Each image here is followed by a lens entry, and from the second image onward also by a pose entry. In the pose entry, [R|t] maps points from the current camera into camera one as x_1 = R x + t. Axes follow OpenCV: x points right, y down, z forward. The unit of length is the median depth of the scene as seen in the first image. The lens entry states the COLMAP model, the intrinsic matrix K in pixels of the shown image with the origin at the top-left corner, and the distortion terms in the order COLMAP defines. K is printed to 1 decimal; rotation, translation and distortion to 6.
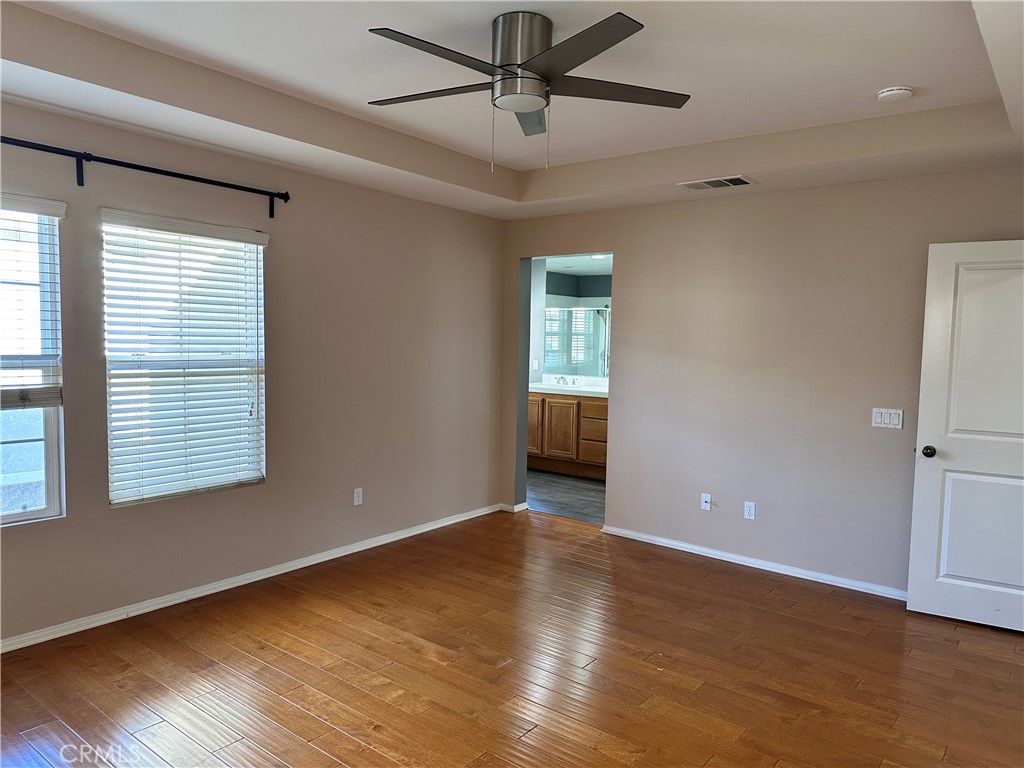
lens RADIAL K [[716.1, 0, 507.5], [0, 716.1, 393.2], [0, 0, 1]] dist [0.060398, -0.058756]
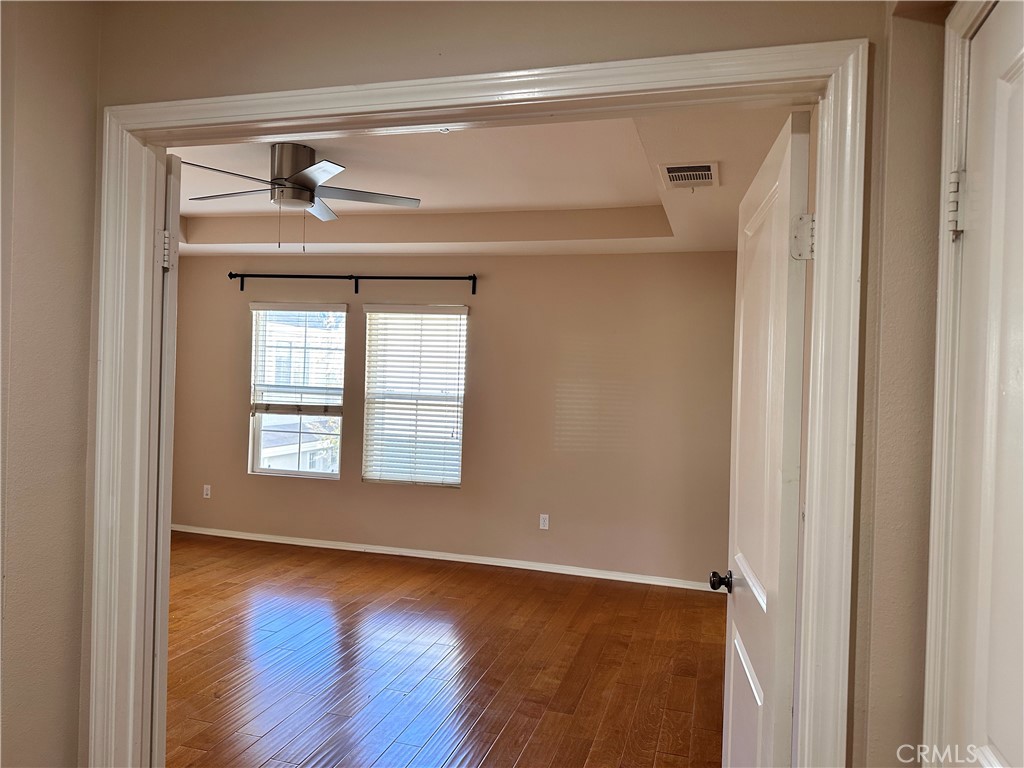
lens RADIAL K [[716.1, 0, 509.8], [0, 716.1, 373.0], [0, 0, 1]] dist [0.060398, -0.058756]
pose [[0.376629, -0.006005, -0.926345, 1.024667], [-0.097958, 0.994114, -0.046272, -0.040899], [0.921171, 0.108170, 0.373824, 0.615420]]
